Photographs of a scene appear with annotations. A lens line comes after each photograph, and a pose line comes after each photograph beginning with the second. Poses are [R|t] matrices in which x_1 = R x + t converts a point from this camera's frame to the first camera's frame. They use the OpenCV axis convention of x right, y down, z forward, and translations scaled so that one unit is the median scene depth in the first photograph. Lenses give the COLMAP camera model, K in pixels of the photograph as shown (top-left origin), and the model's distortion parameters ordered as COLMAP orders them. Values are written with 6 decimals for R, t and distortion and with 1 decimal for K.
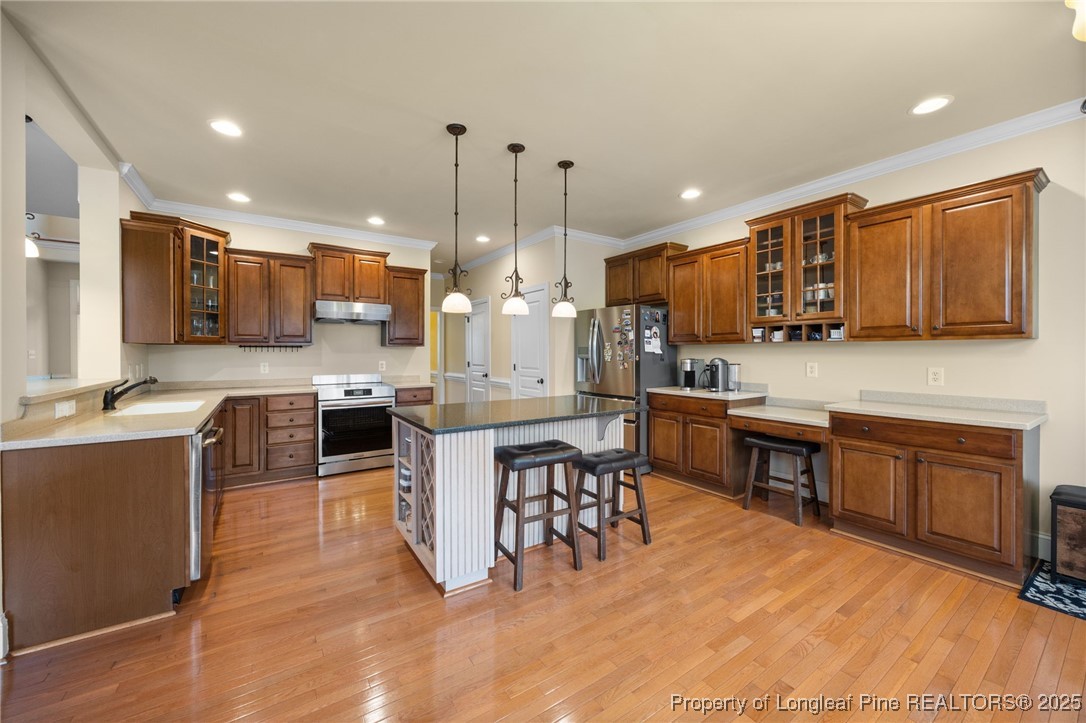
lens RADIAL K [[416.0, 0, 547.0], [0, 416.0, 357.0], [0, 0, 1]] dist [-0.000722, -0.000088]
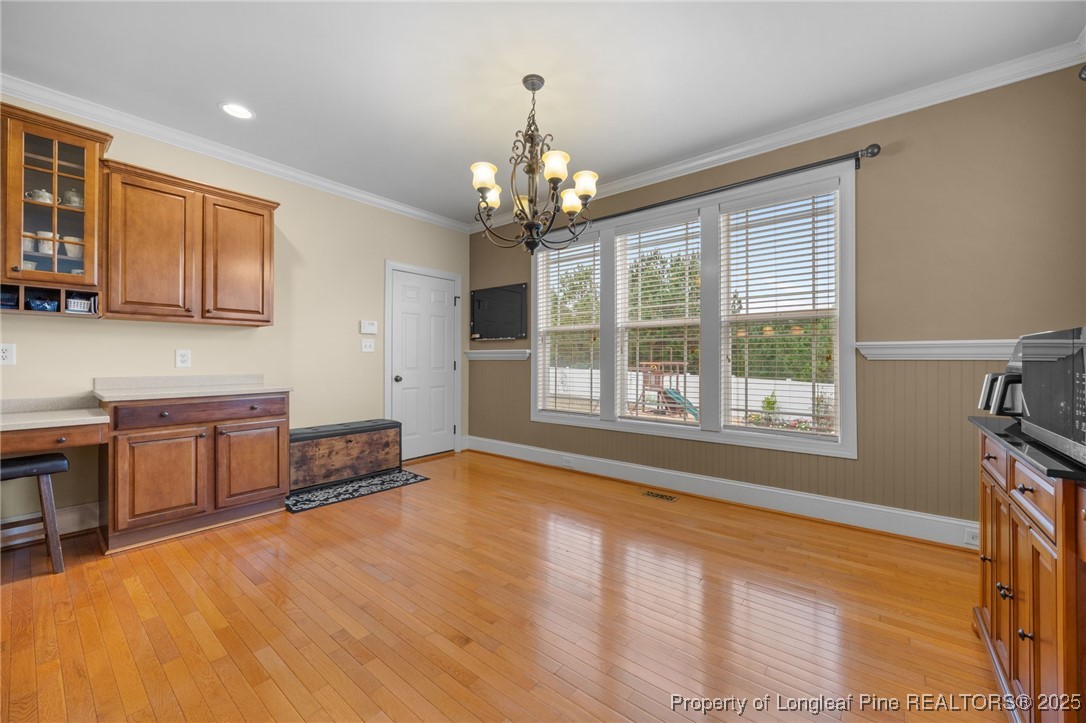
lens RADIAL K [[416.8, 0, 546.9], [0, 416.8, 359.5], [0, 0, 1]] dist [-0.003307, -0.000249]
pose [[-0.285949, 0.004043, 0.958236, -0.317051], [0.011119, 0.999938, -0.000901, 0.060993], [-0.958180, 0.010396, -0.285976, 0.436003]]
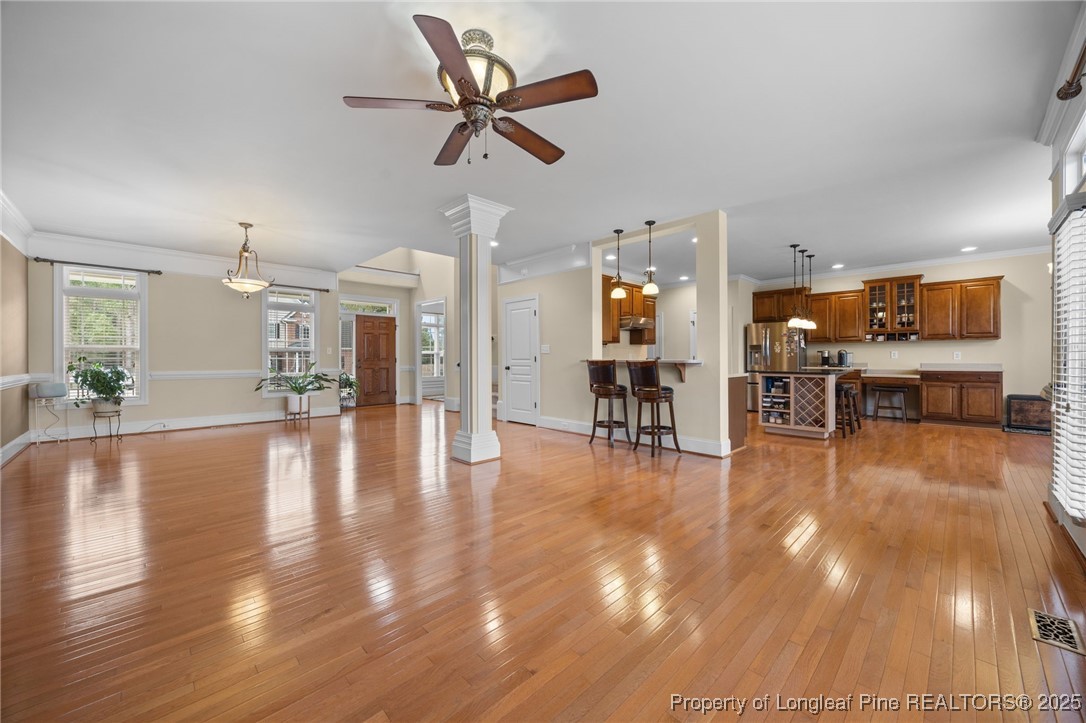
lens RADIAL K [[416.8, 0, 546.9], [0, 416.8, 359.5], [0, 0, 1]] dist [-0.003307, -0.000249]
pose [[0.983089, -0.002267, 0.183116, -1.775452], [0.004233, 0.999938, -0.010347, 0.083940], [-0.183081, 0.010947, 0.983037, -0.879759]]
